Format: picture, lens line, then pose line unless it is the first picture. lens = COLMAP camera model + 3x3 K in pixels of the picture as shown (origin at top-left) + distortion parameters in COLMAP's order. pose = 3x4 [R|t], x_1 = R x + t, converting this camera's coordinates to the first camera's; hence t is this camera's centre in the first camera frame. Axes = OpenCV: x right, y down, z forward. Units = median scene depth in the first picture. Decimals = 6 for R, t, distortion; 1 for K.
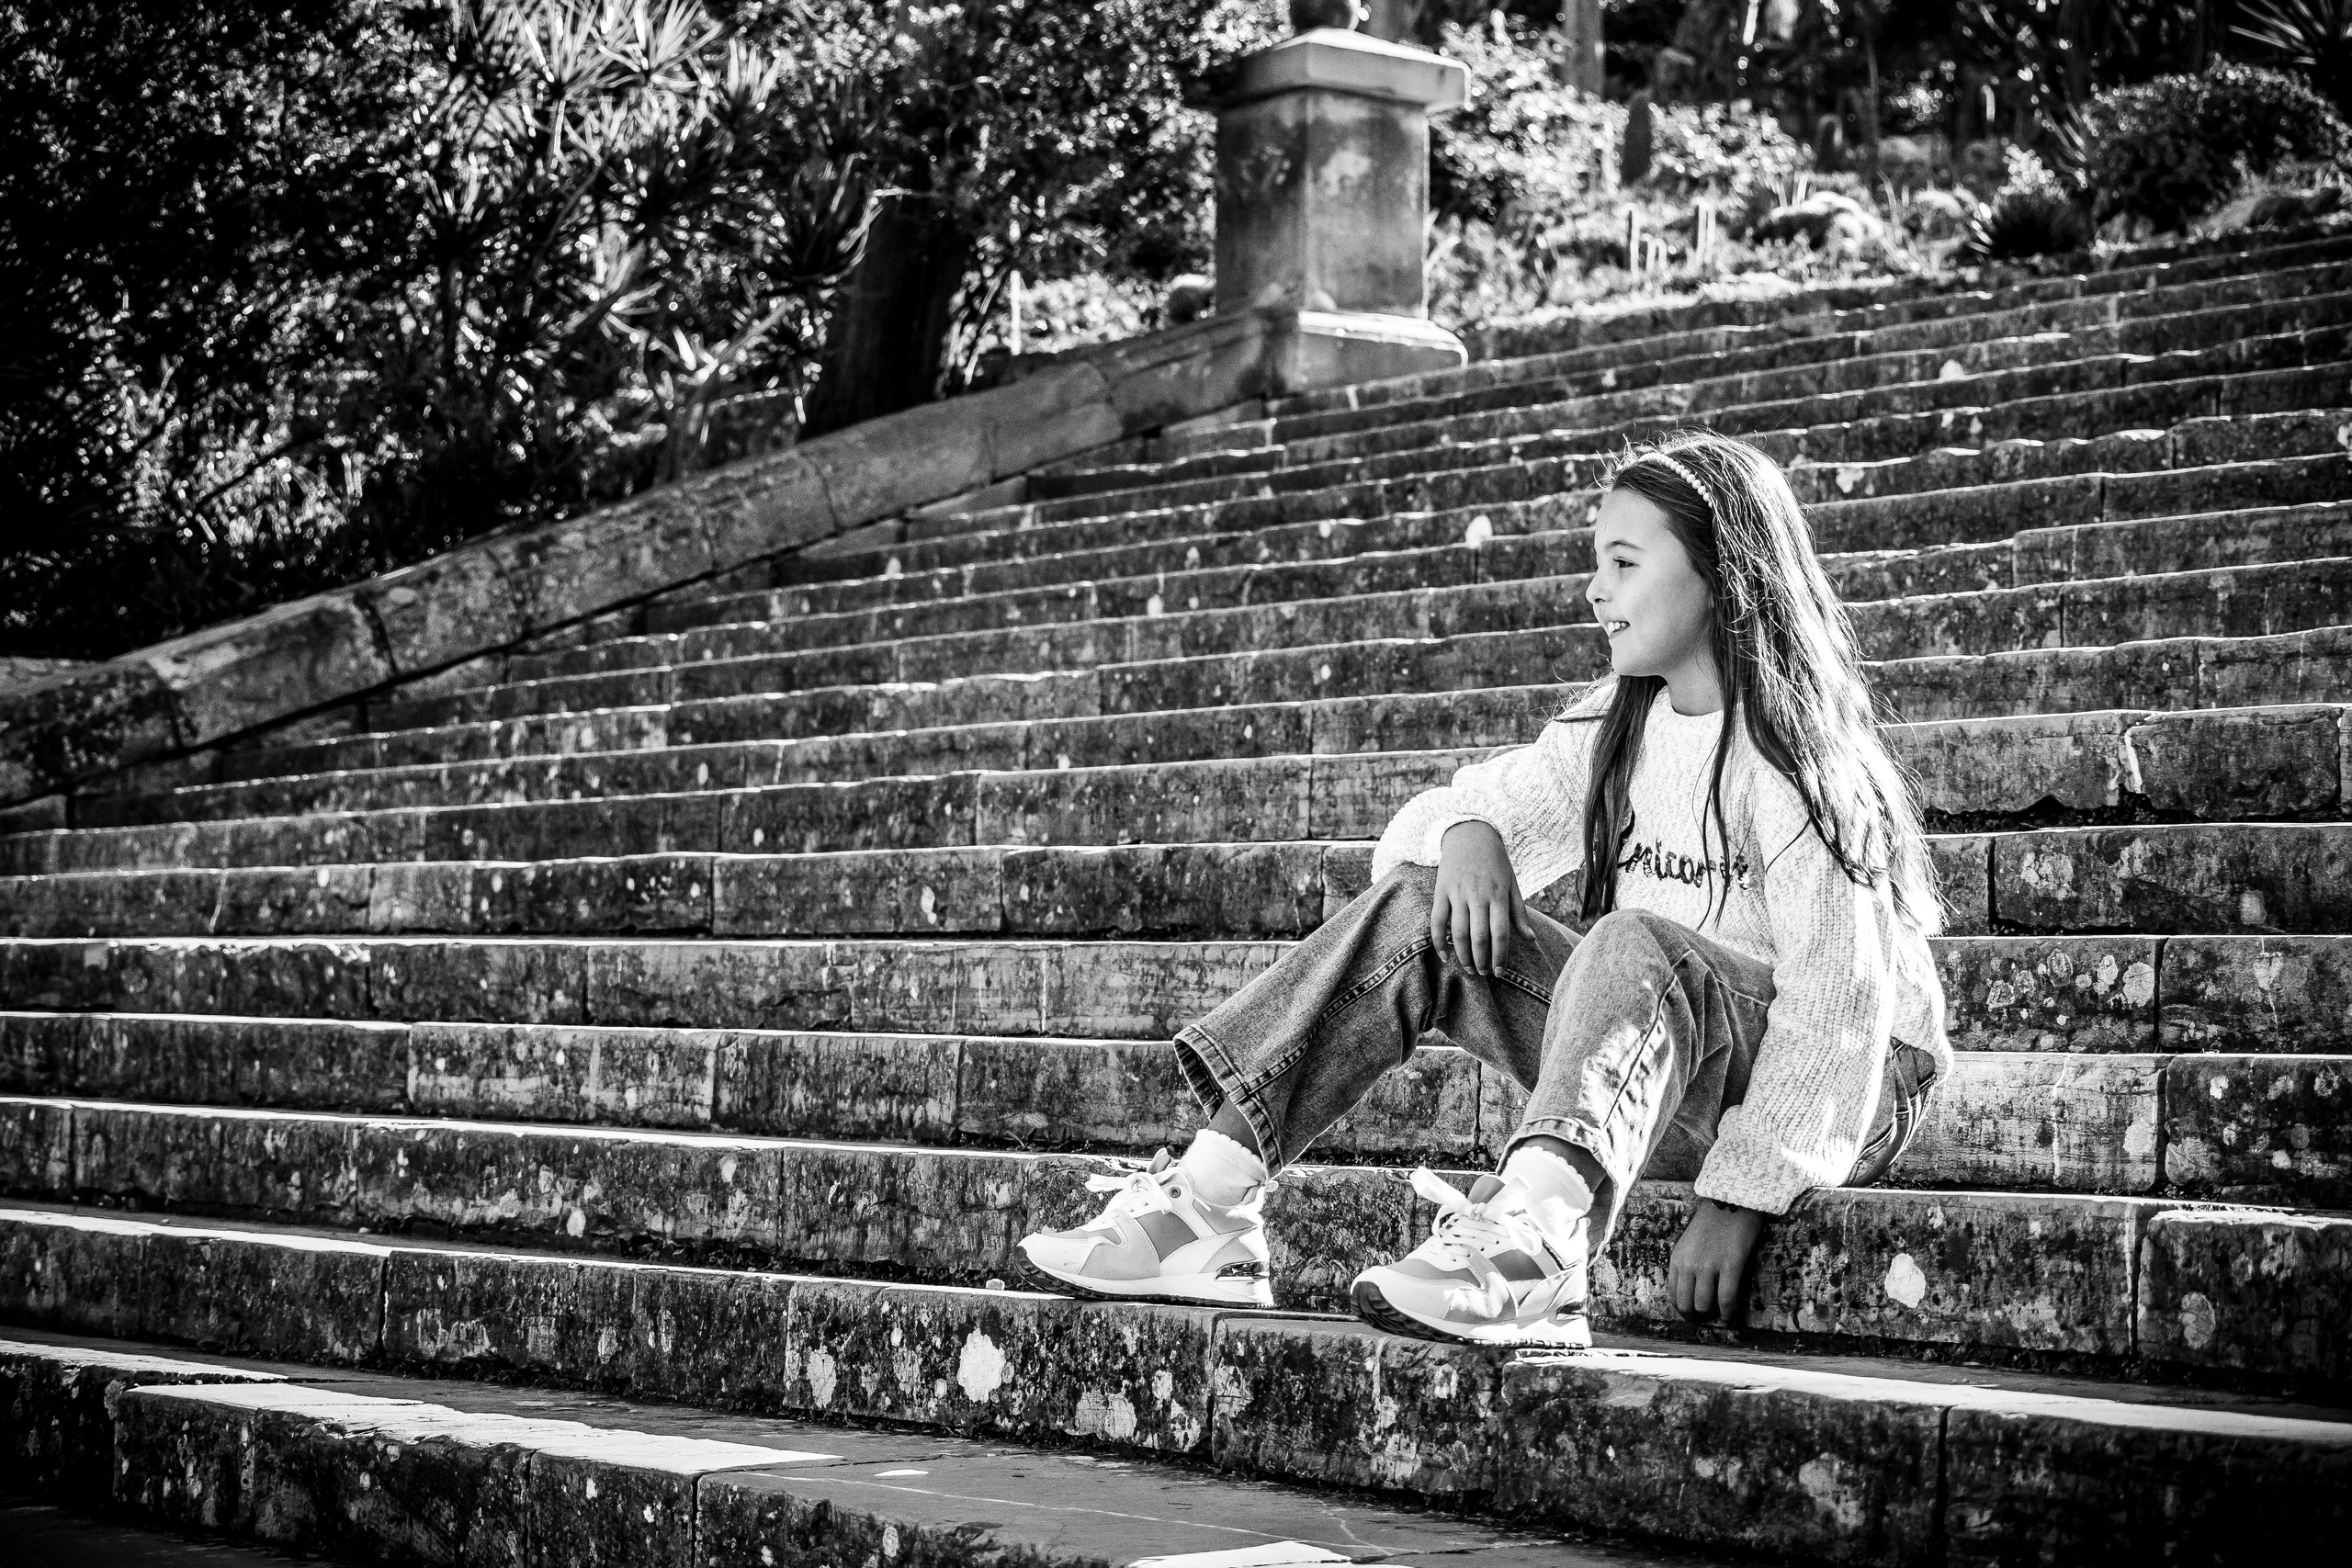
lens RADIAL K [[5071.5, 0, 1176.0], [0, 5071.5, 784.1], [0, 0, 1]] dist [-0.002235, 0.000000]
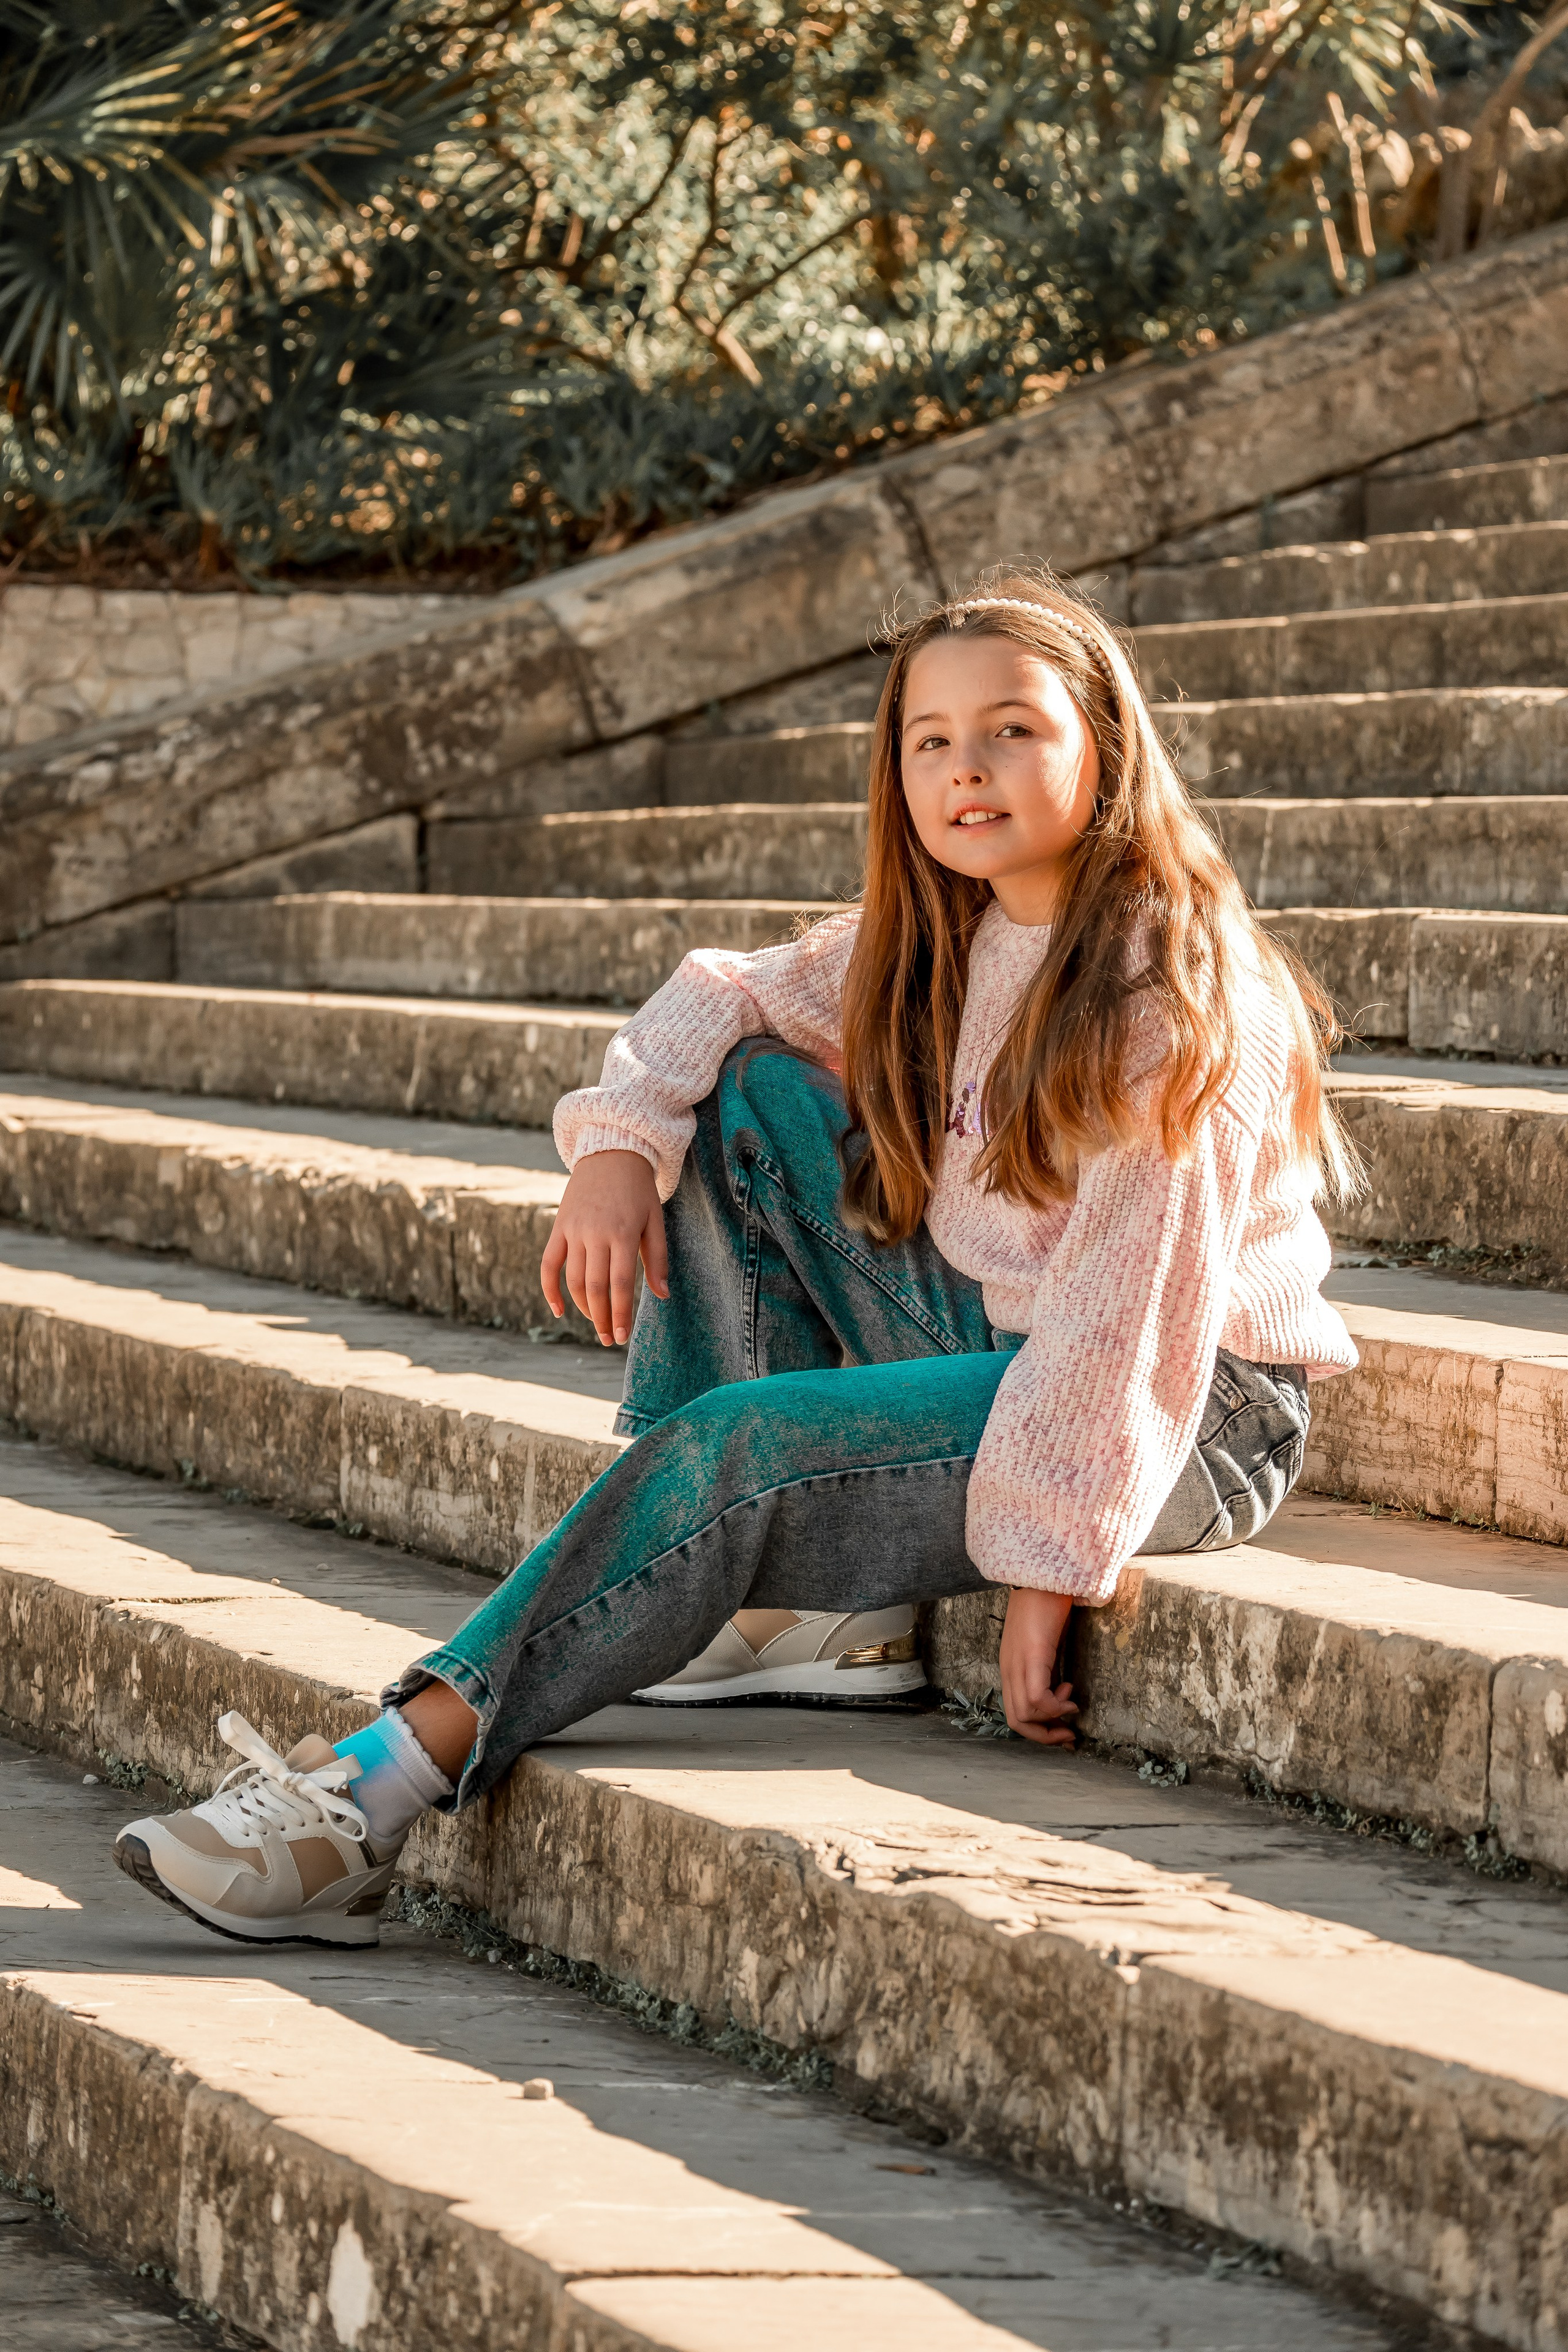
lens RADIAL K [[7953.9, 0, 784.0], [0, 7953.9, 1175.9], [0, 0, 1]] dist [-0.024212, 0.000000]
pose [[0.962111, 0.003288, -0.272637, 0.117520], [0.019653, 0.996490, 0.081368, -0.039724], [0.271947, -0.083643, 0.958670, 0.059784]]
